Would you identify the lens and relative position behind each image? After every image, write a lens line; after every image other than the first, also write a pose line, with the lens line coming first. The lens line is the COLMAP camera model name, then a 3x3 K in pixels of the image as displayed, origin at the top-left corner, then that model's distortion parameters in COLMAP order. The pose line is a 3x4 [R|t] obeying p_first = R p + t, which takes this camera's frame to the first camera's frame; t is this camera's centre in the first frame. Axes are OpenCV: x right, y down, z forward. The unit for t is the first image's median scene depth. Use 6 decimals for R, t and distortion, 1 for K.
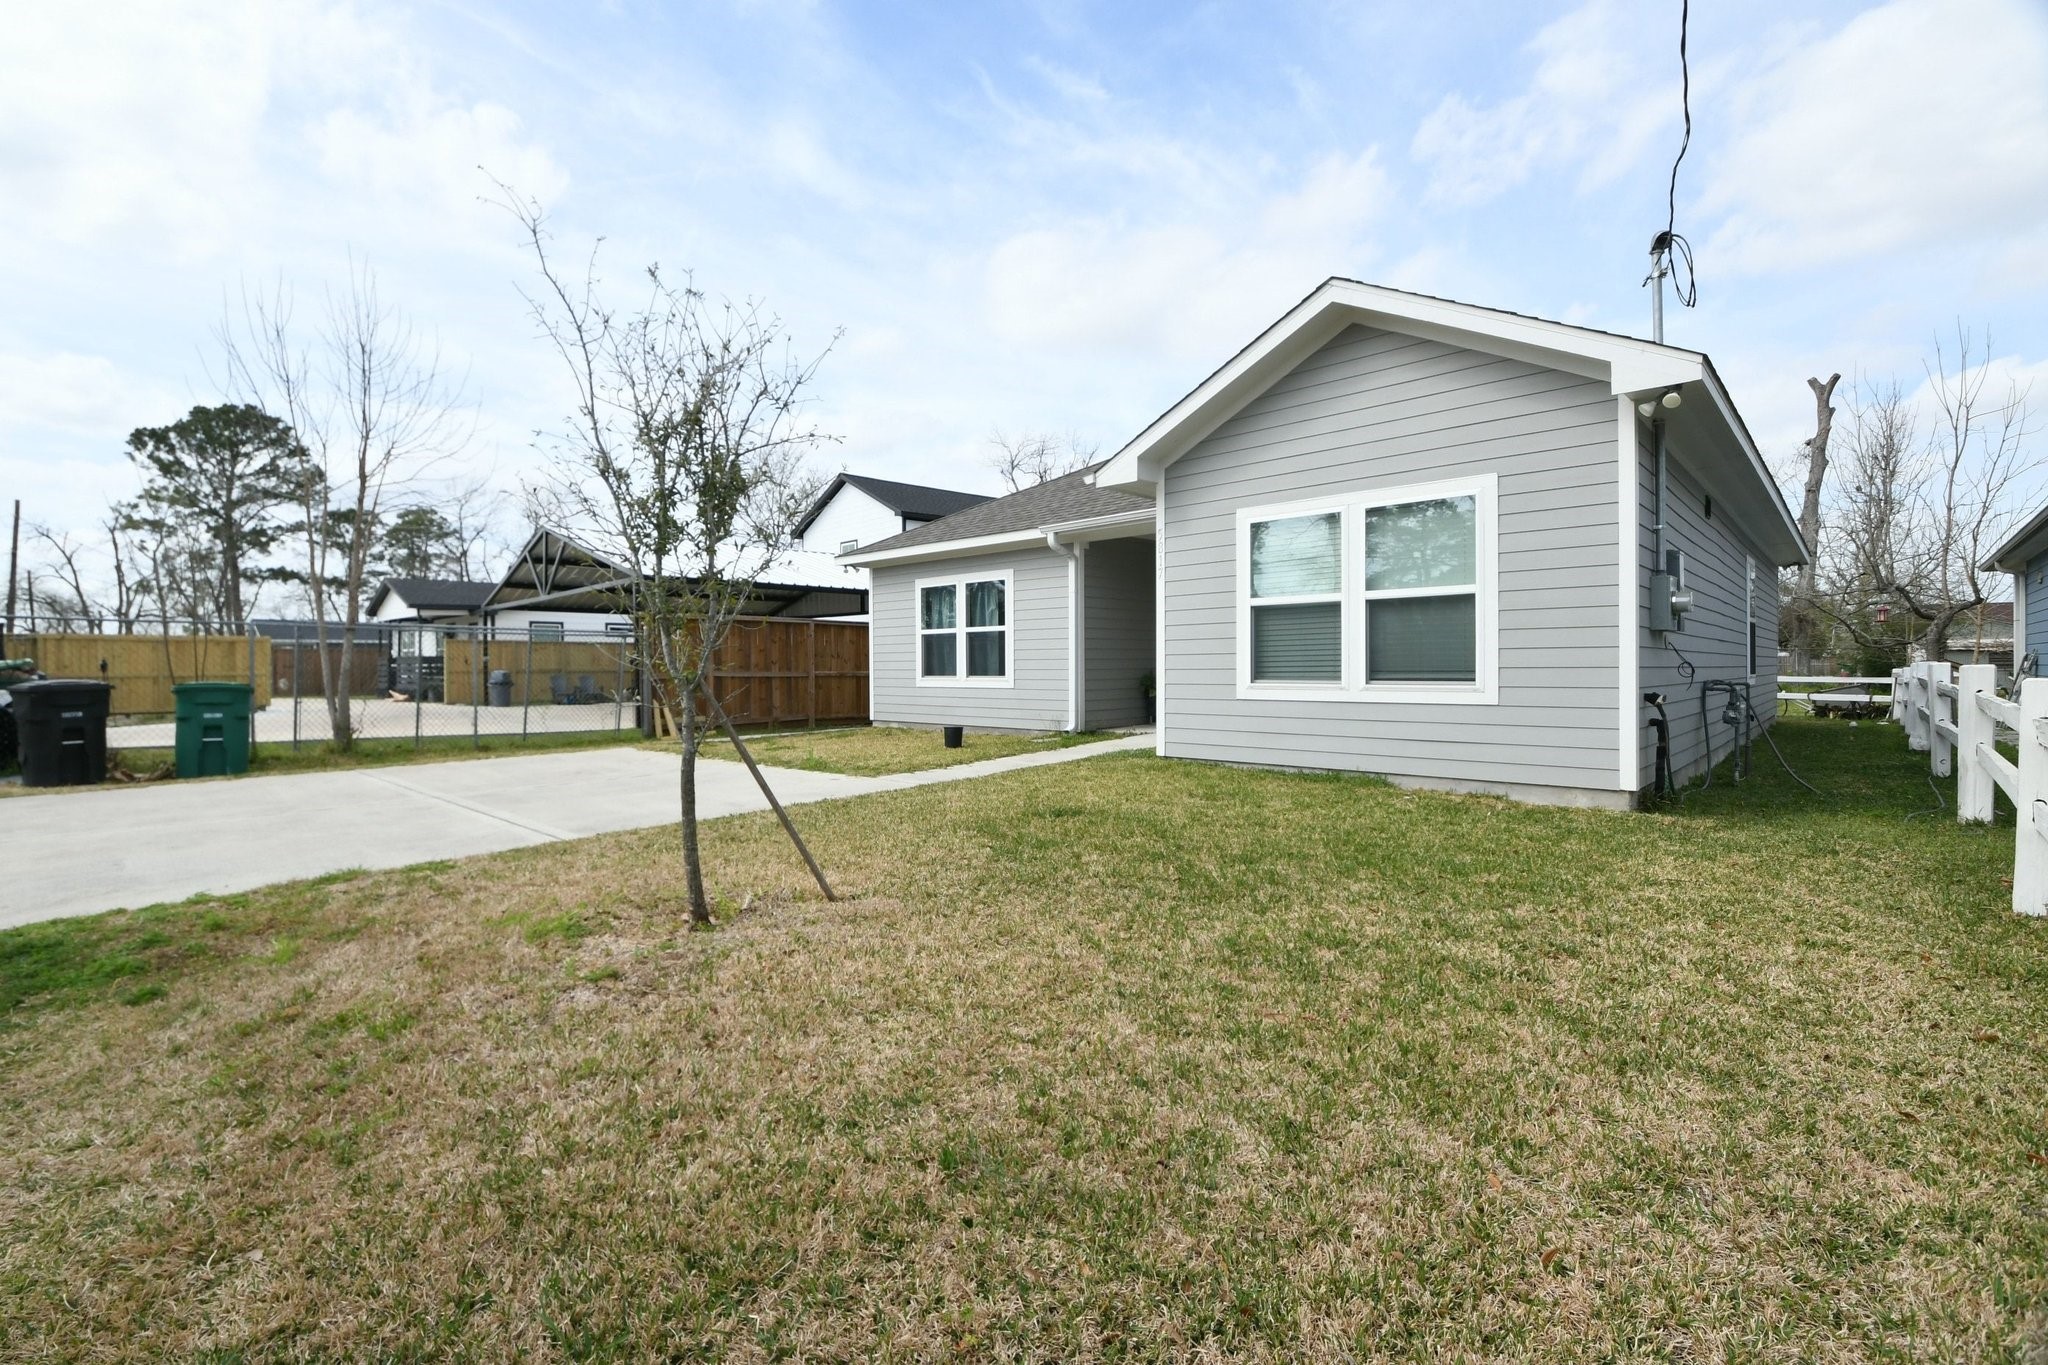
lens RADIAL K [[906.3, 0, 971.8], [0, 906.3, 674.3], [0, 0, 1]] dist [0.026453, -0.036502]
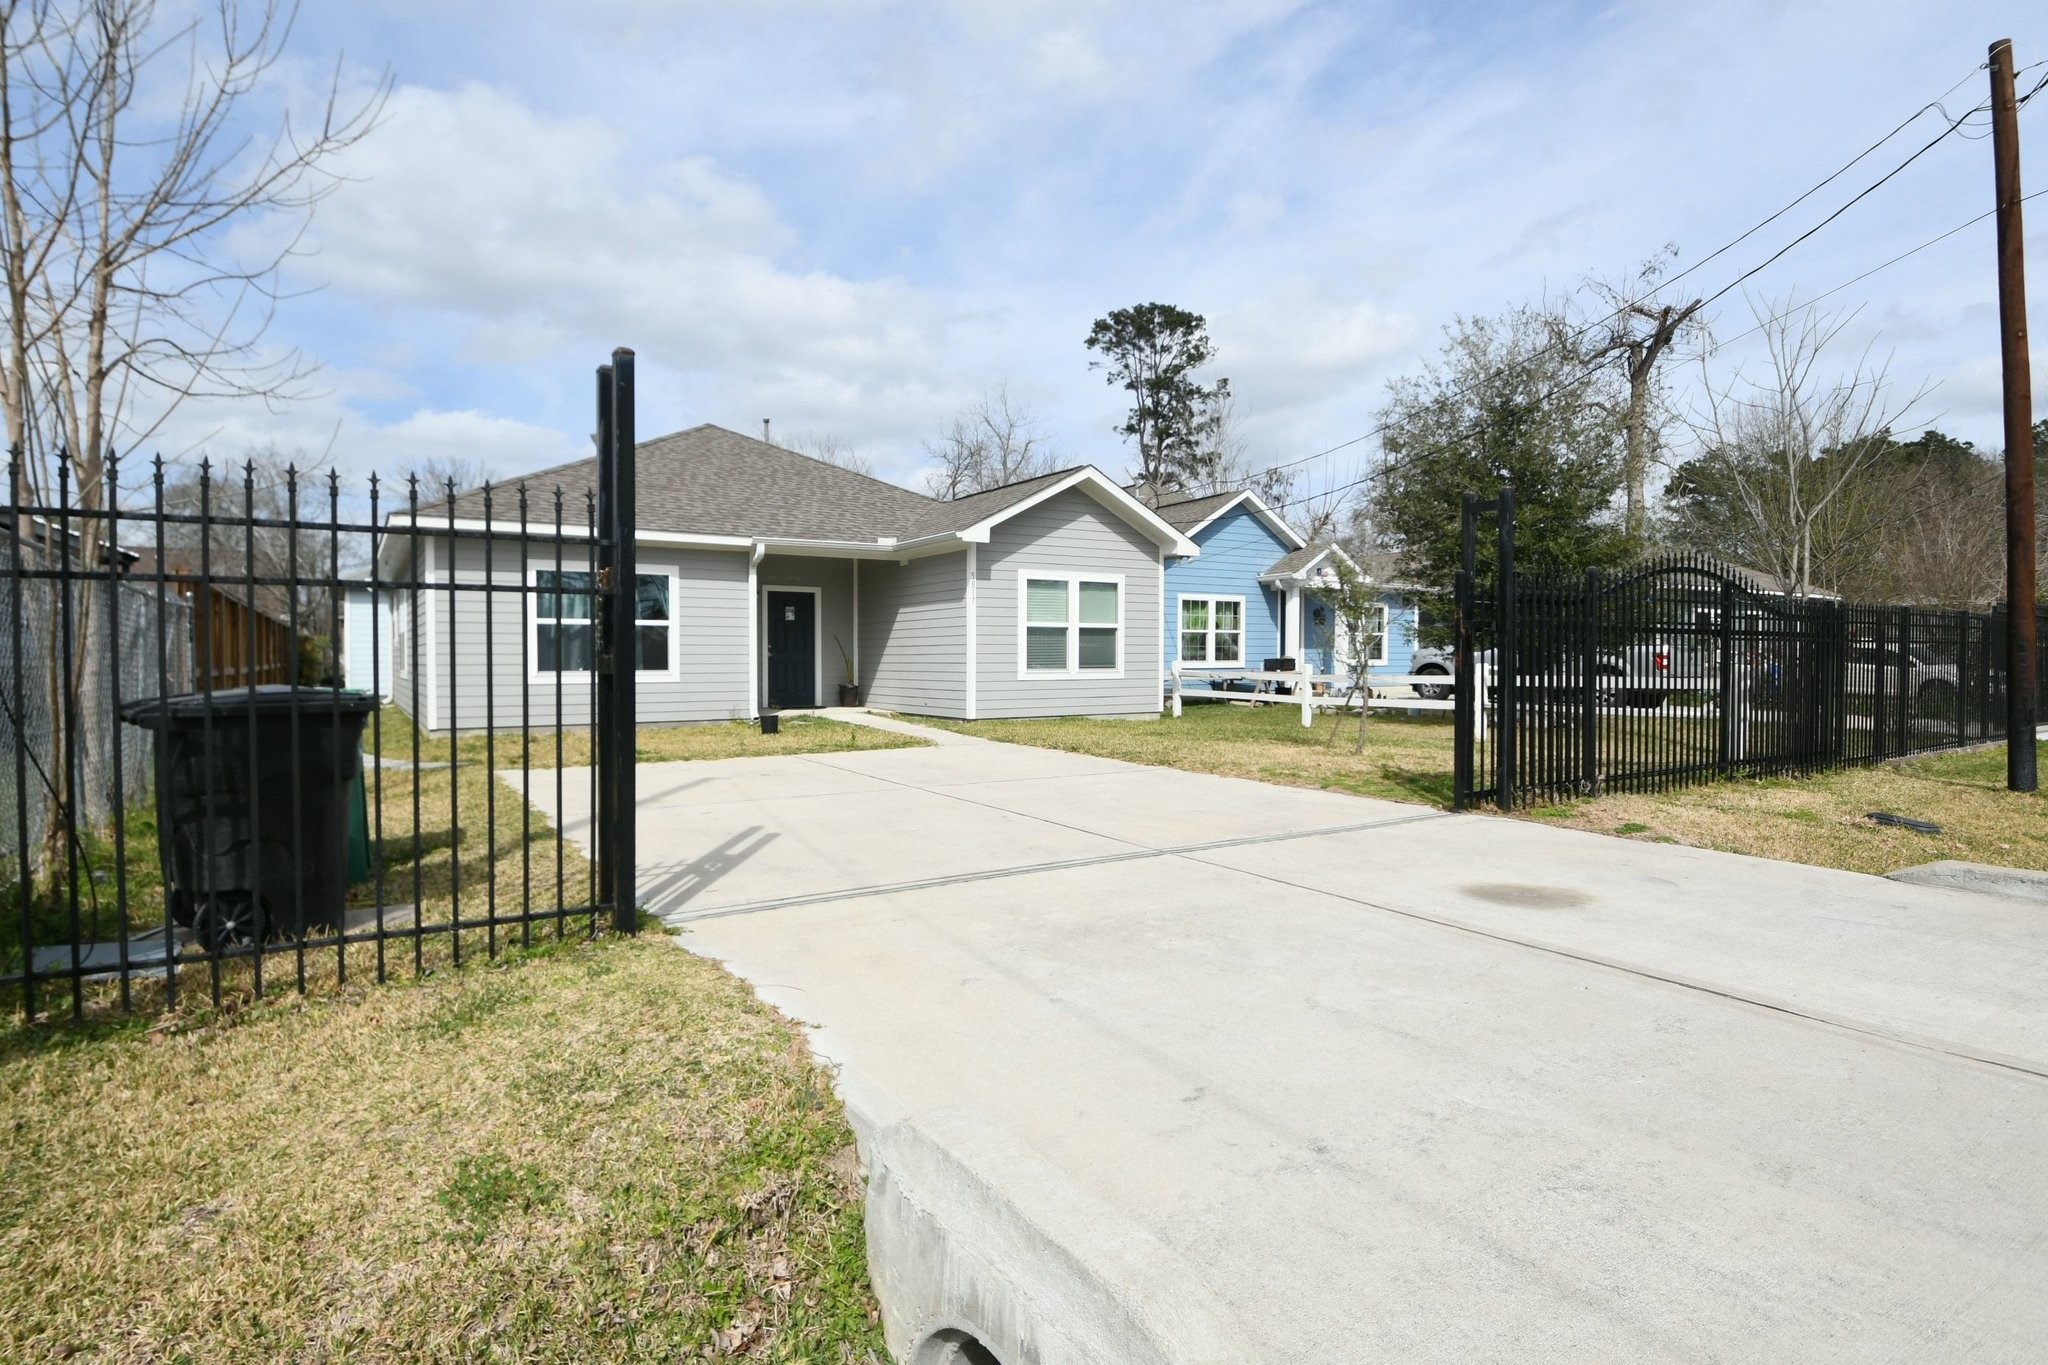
lens RADIAL K [[1030.6, 0, 973.3], [0, 1030.6, 668.3], [0, 0, 1]] dist [0.022753, -0.032251]
pose [[0.237746, -0.005281, 0.971313, -1.068884], [0.008313, 0.999960, 0.003402, -0.001618], [-0.971292, 0.007265, 0.237781, 0.416192]]
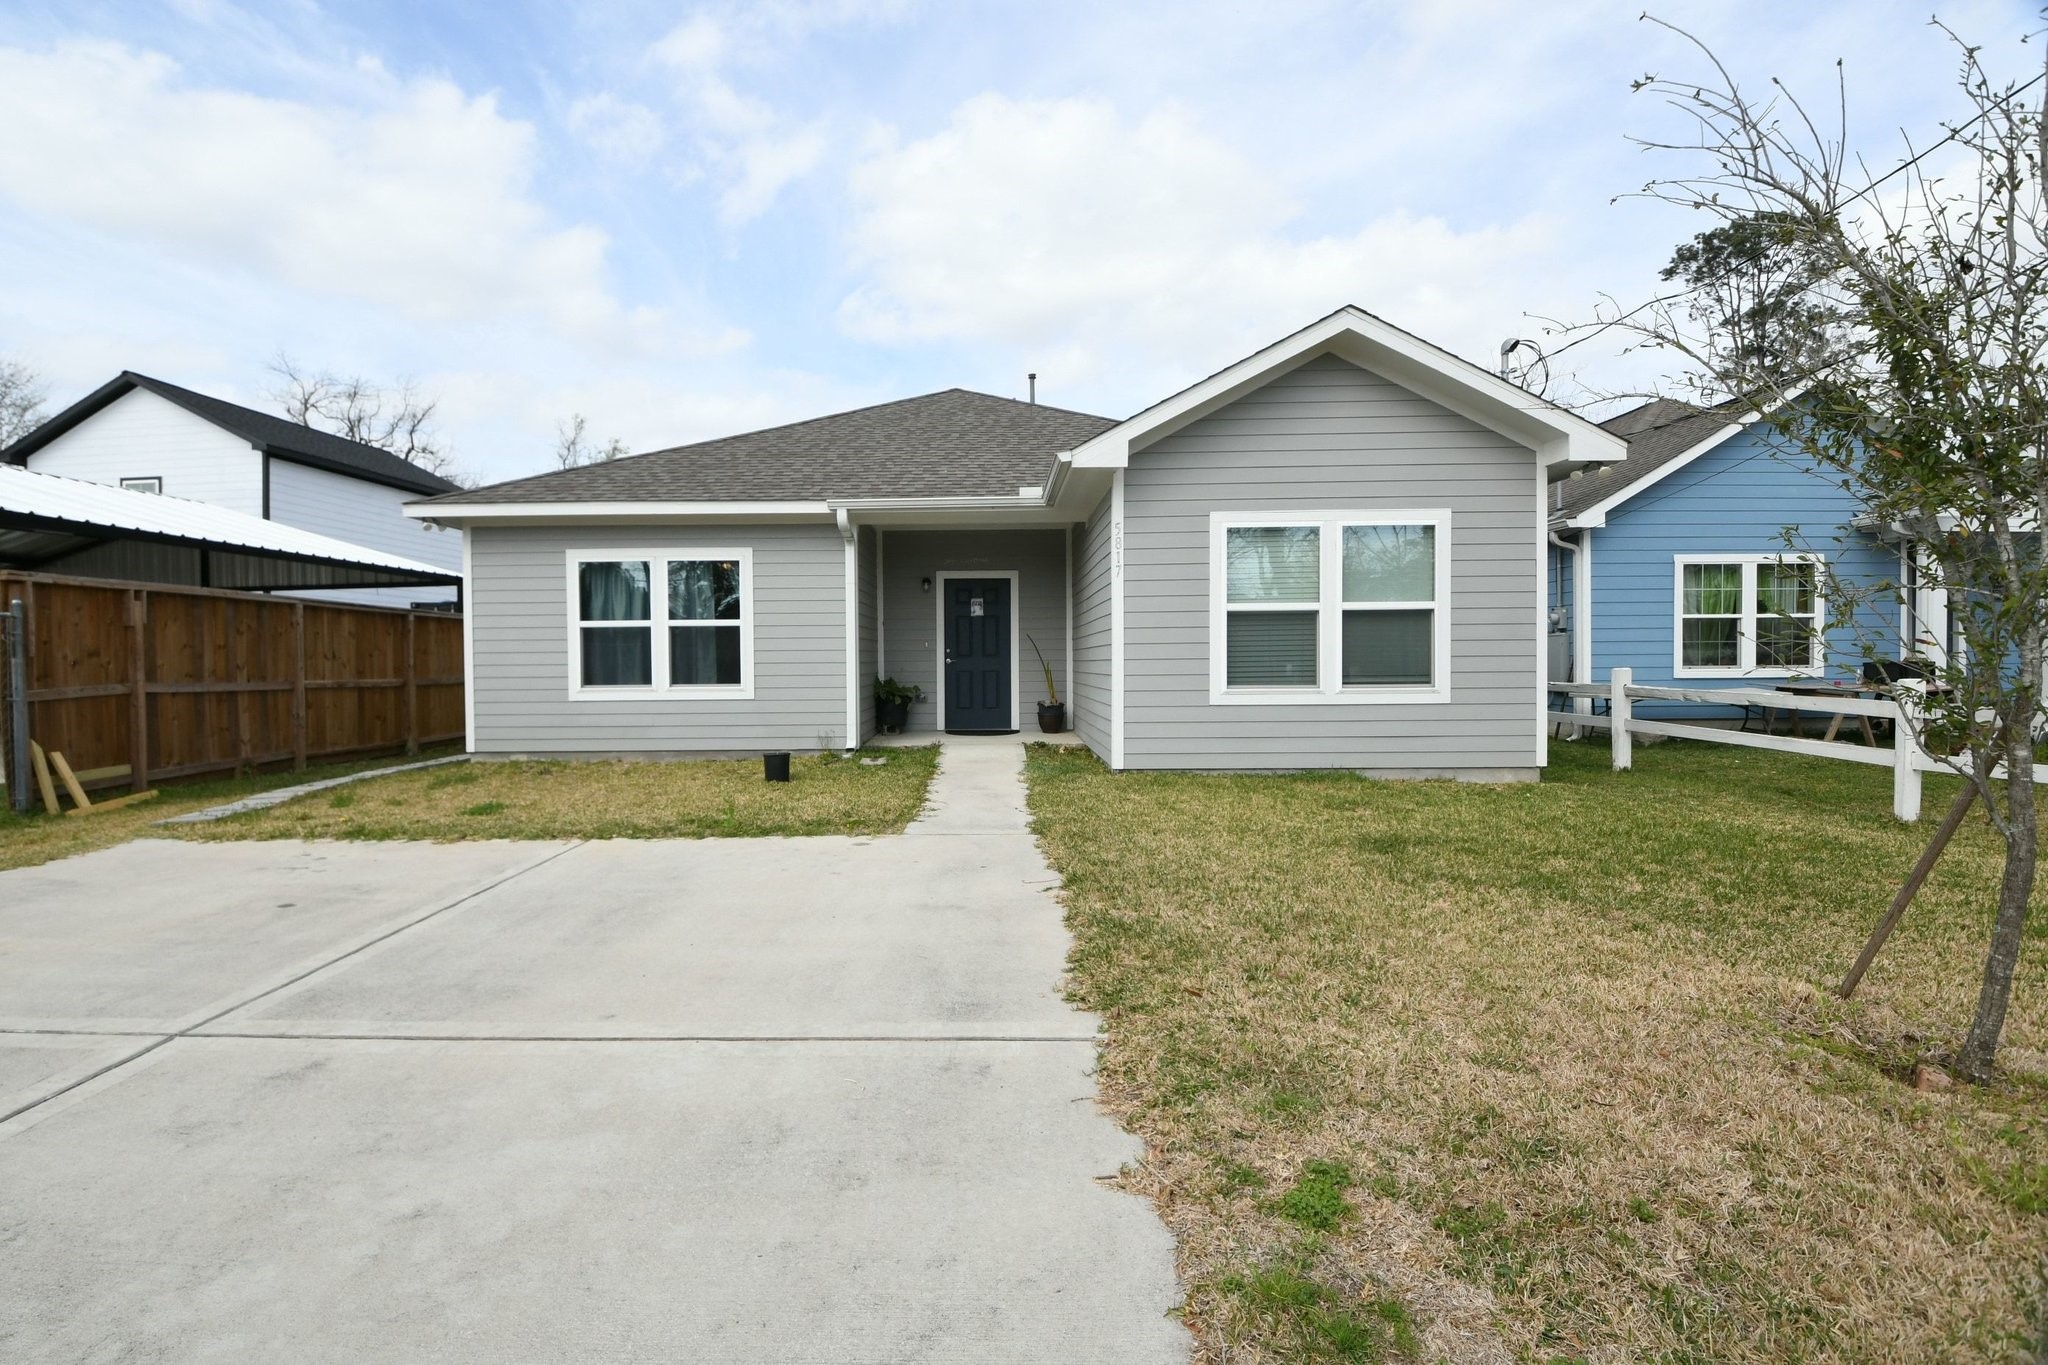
lens RADIAL K [[906.3, 0, 971.8], [0, 906.3, 674.3], [0, 0, 1]] dist [0.026453, -0.036502]
pose [[0.721226, -0.009575, 0.692634, -0.383798], [0.009446, 0.999947, 0.003988, -0.008198], [-0.692635, 0.003666, 0.721279, 0.313814]]
